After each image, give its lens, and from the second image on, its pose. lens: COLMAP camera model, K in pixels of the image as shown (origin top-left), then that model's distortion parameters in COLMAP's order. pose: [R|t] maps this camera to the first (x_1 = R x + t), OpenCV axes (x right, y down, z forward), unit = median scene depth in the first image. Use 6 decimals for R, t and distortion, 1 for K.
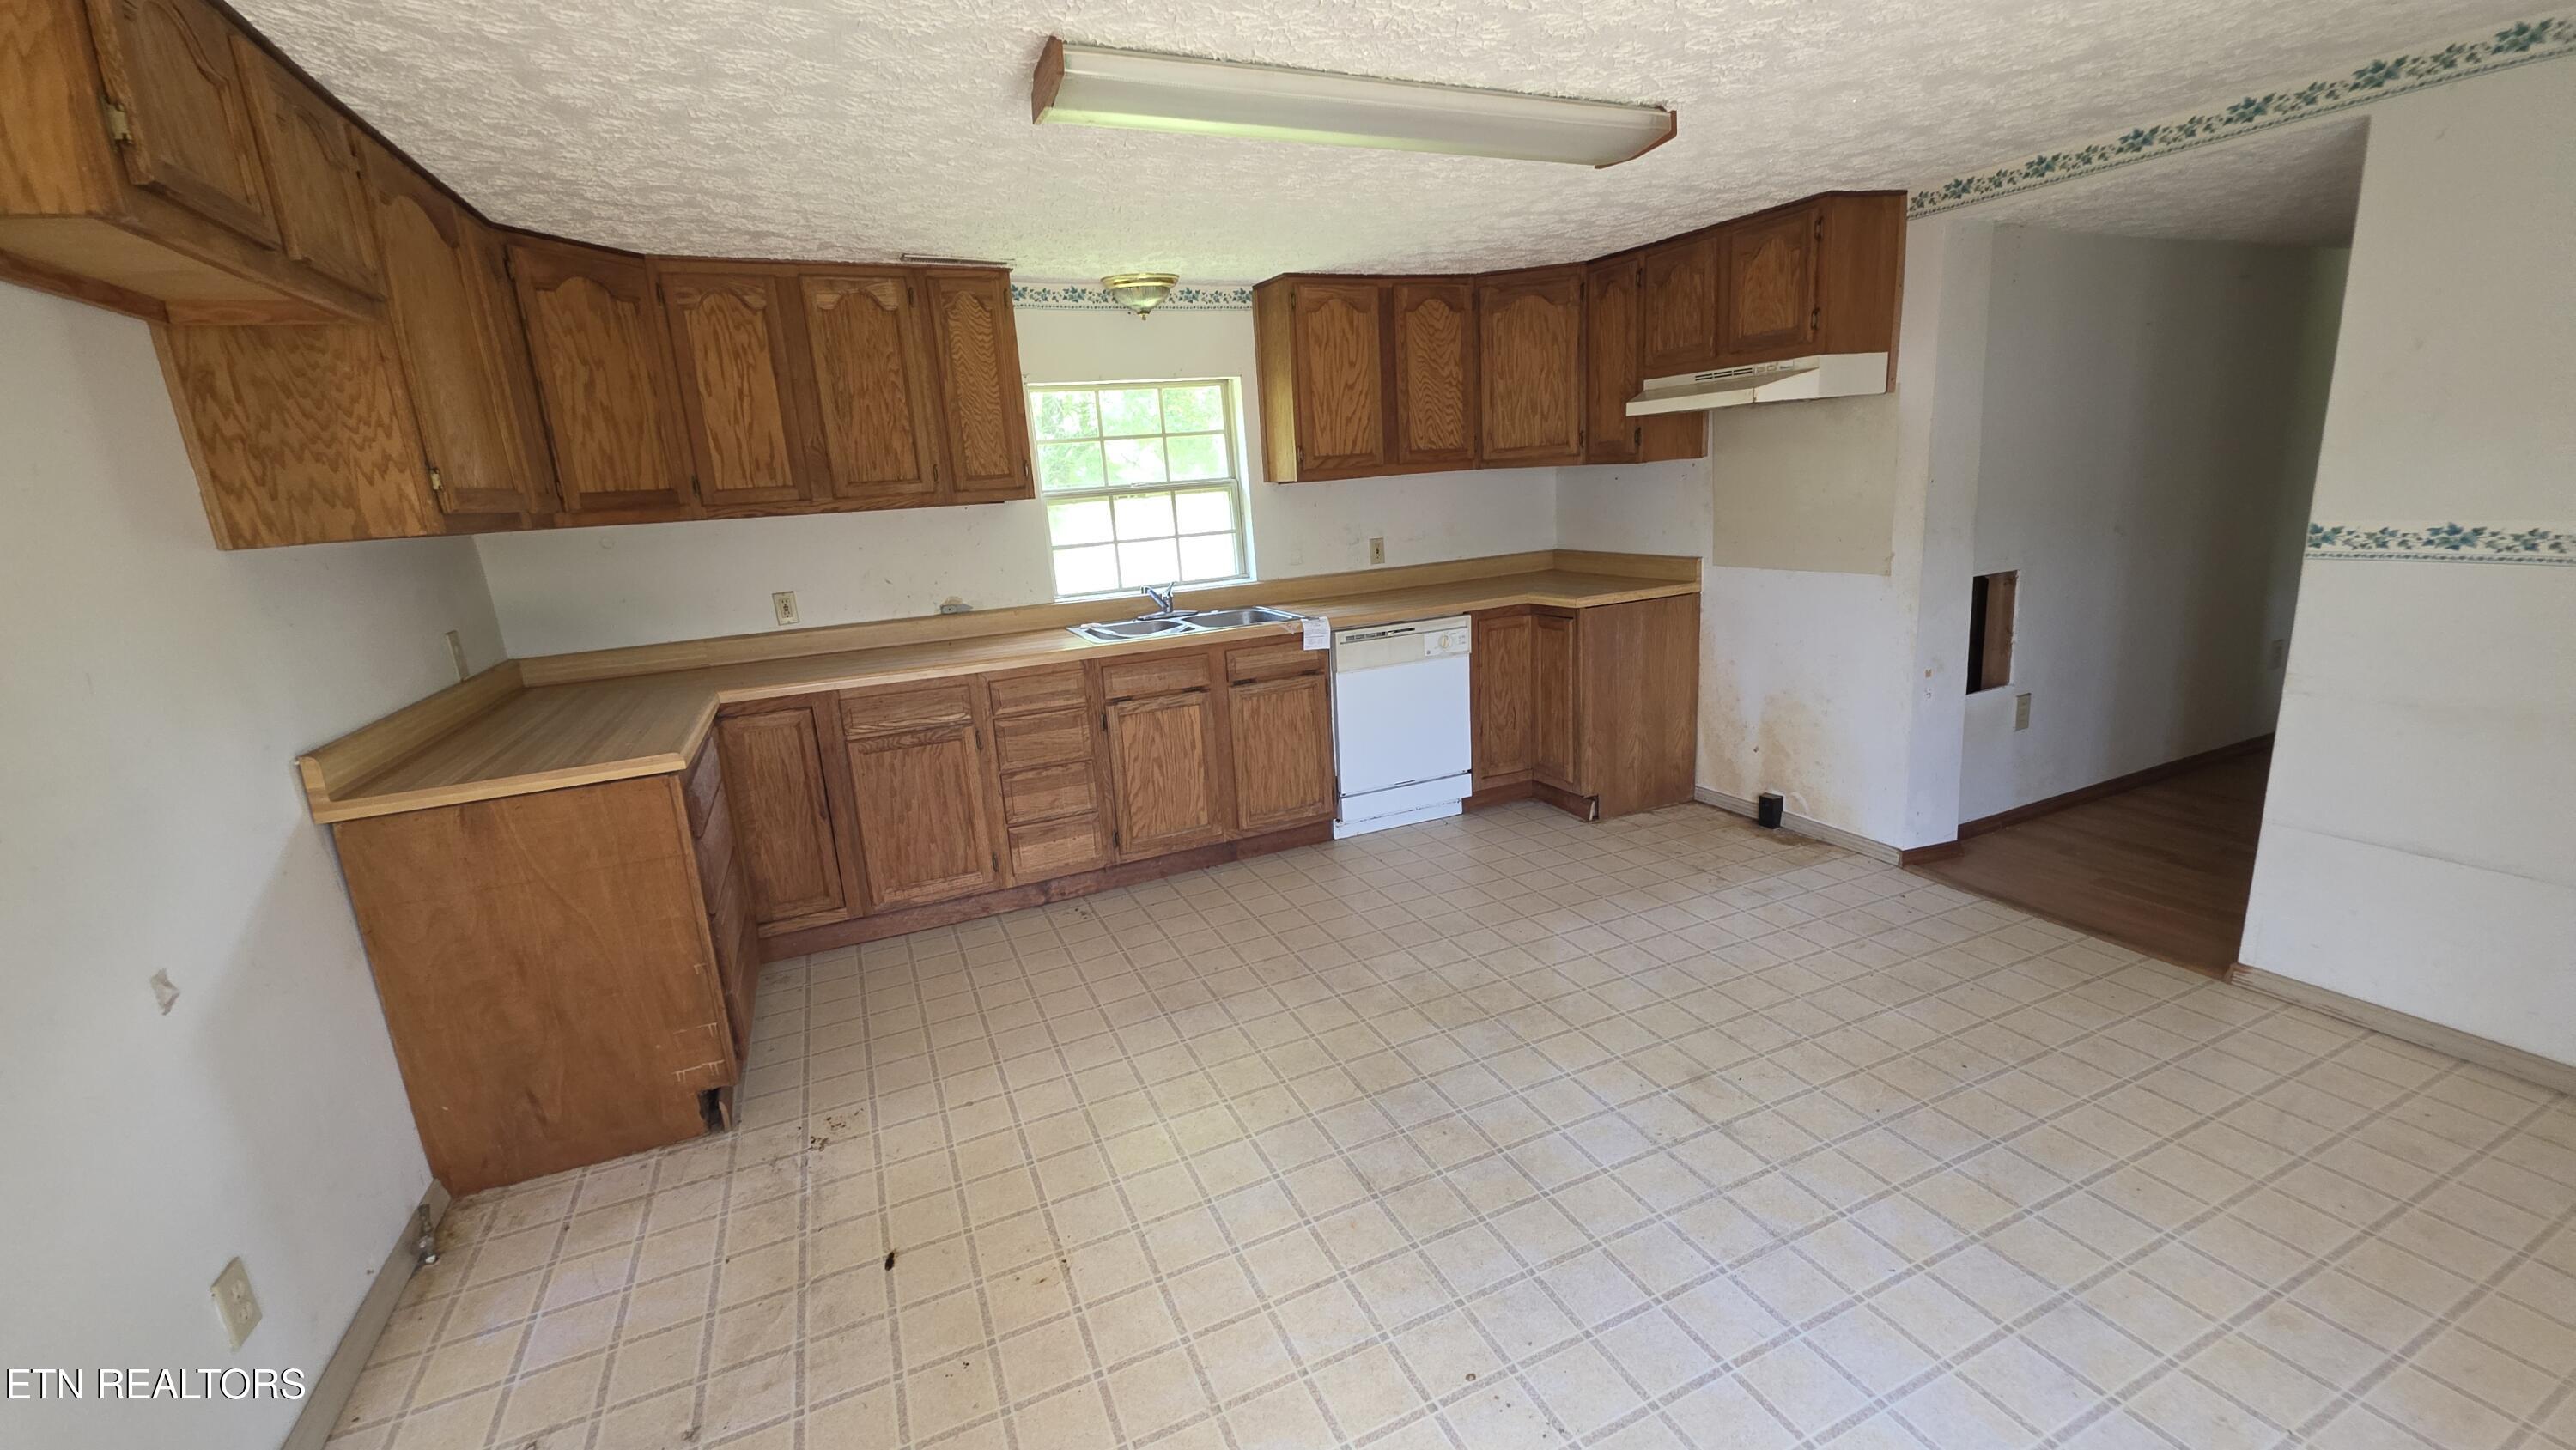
lens RADIAL K [[1022.6, 0, 1284.2], [0, 1022.6, 714.2], [0, 0, 1]] dist [0.011224, -0.000425]
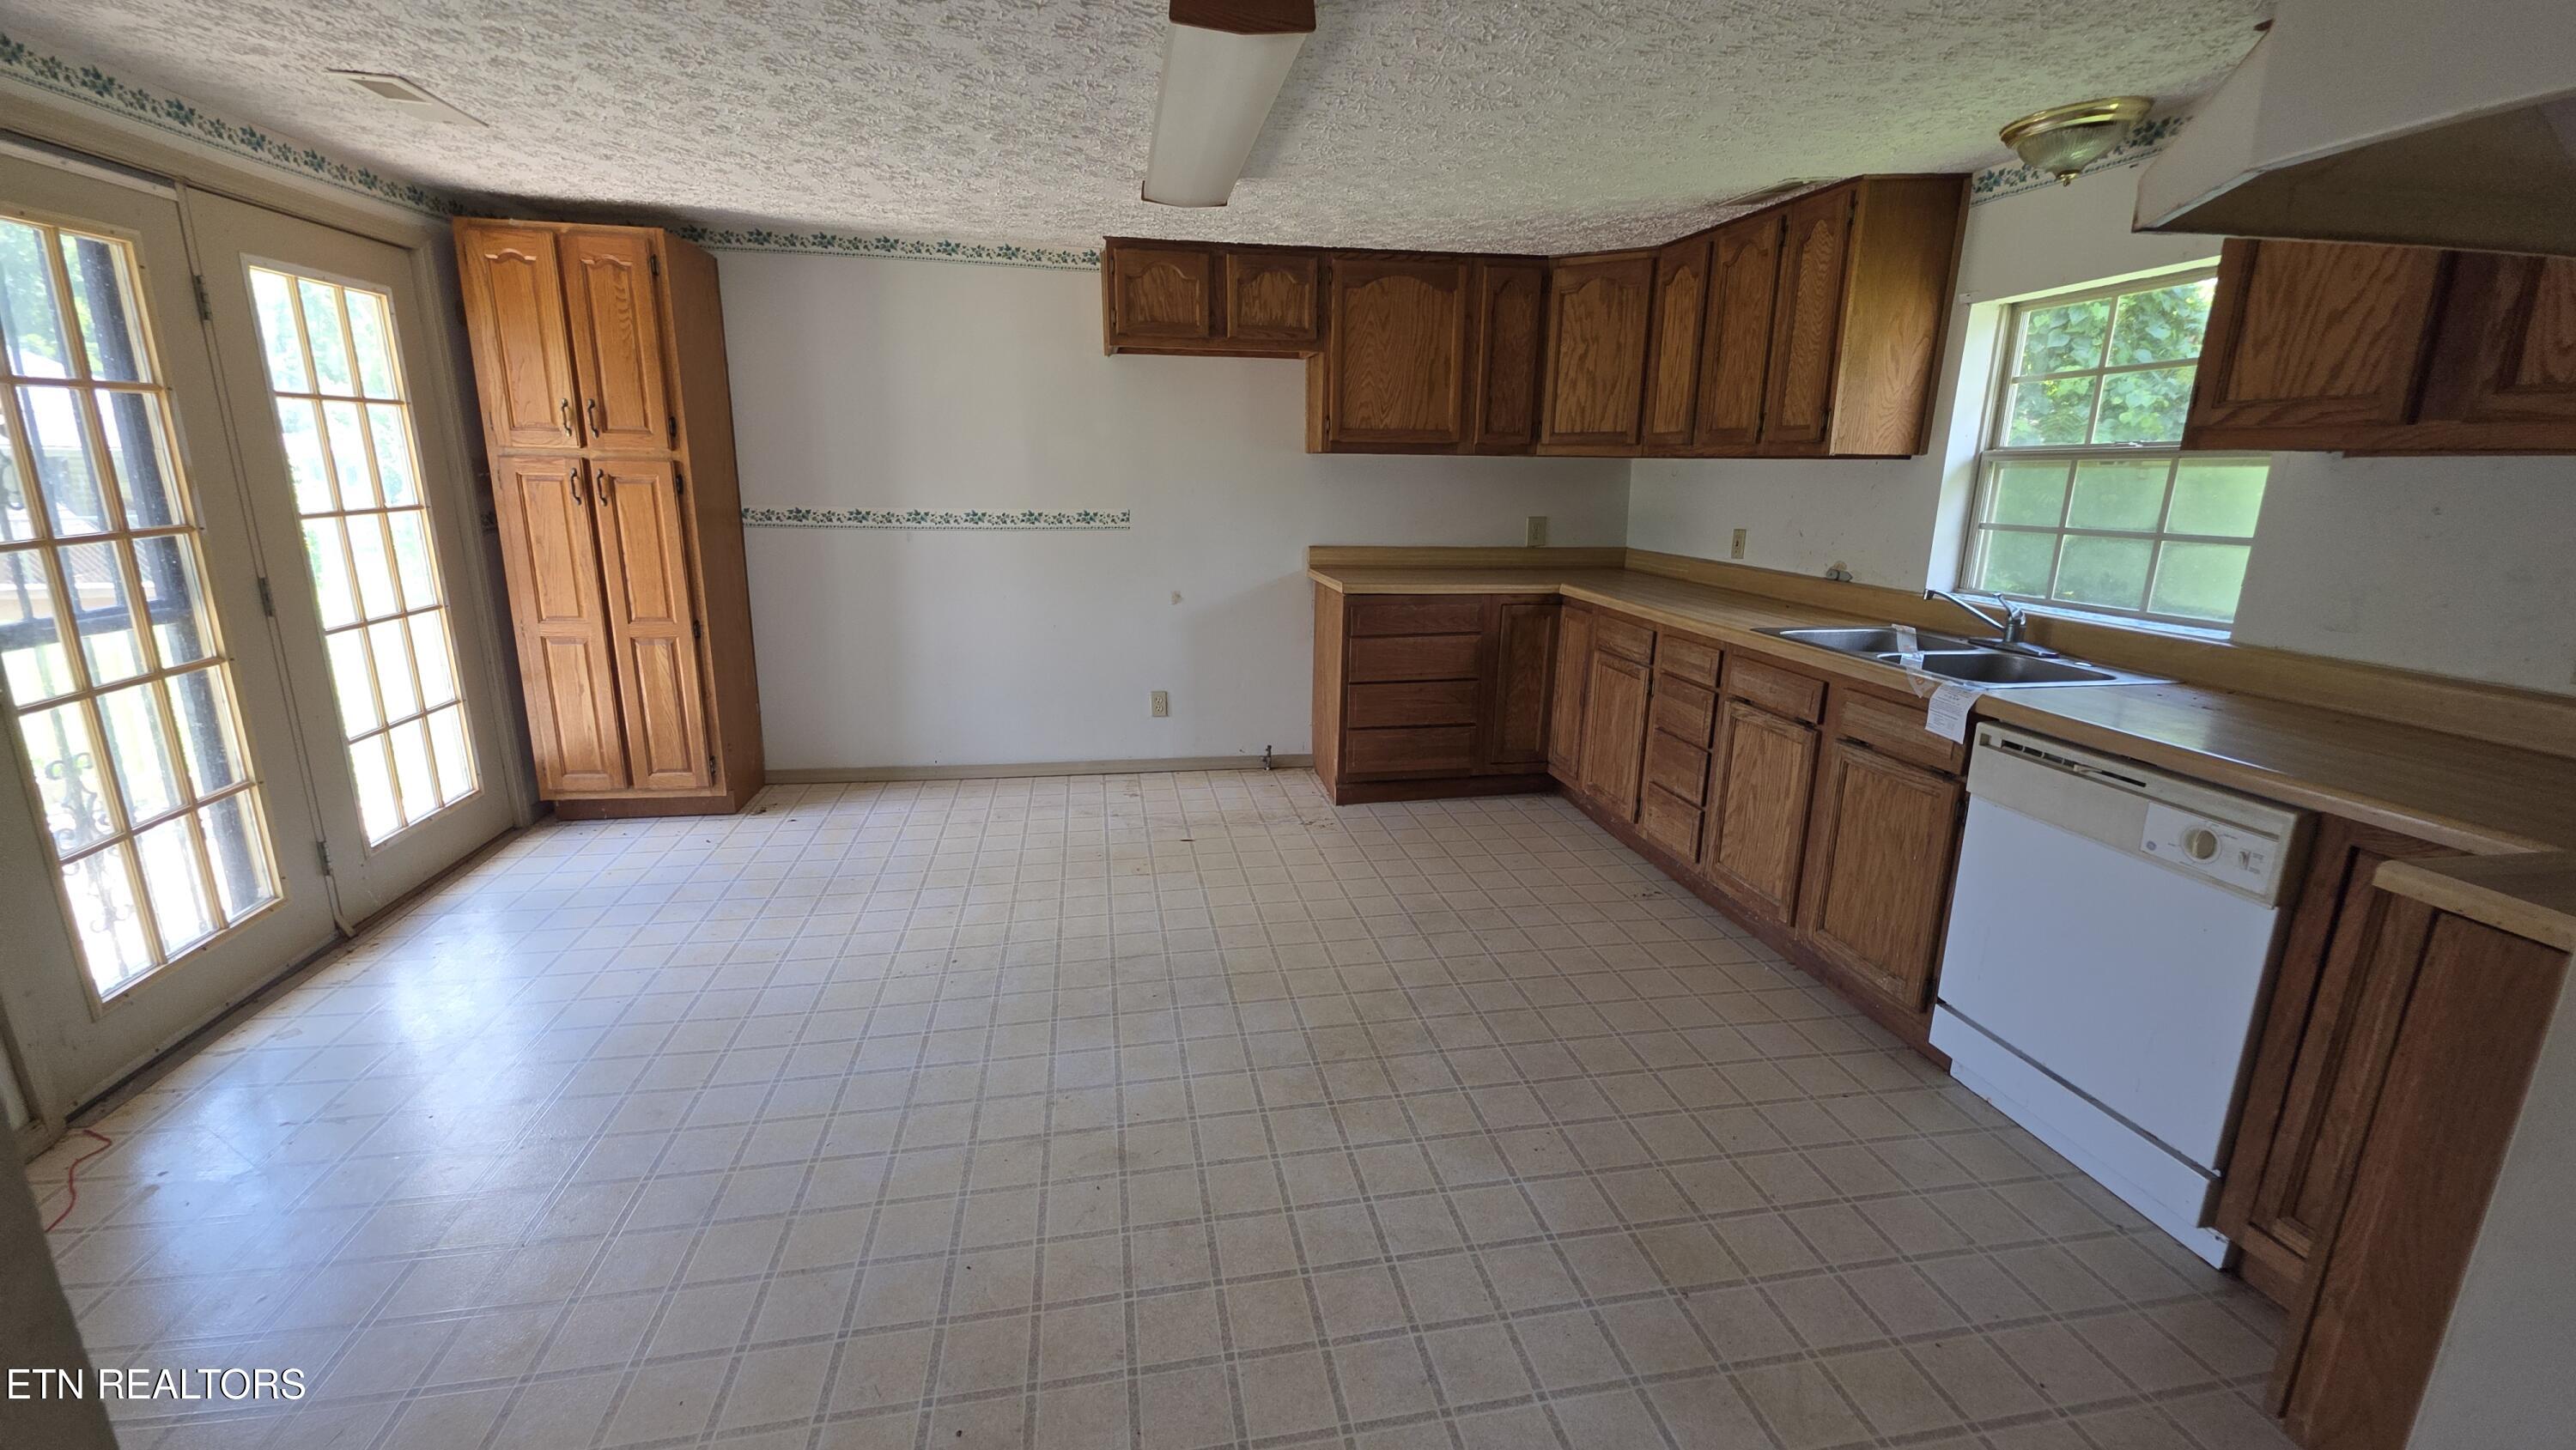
lens RADIAL K [[1022.6, 0, 1284.2], [0, 1022.6, 714.2], [0, 0, 1]] dist [0.011224, -0.000425]
pose [[-0.233794, 0.288128, -0.928613, 0.733731], [-0.218072, 0.915211, 0.338872, -0.212710], [0.947515, 0.281730, -0.151138, 0.796053]]
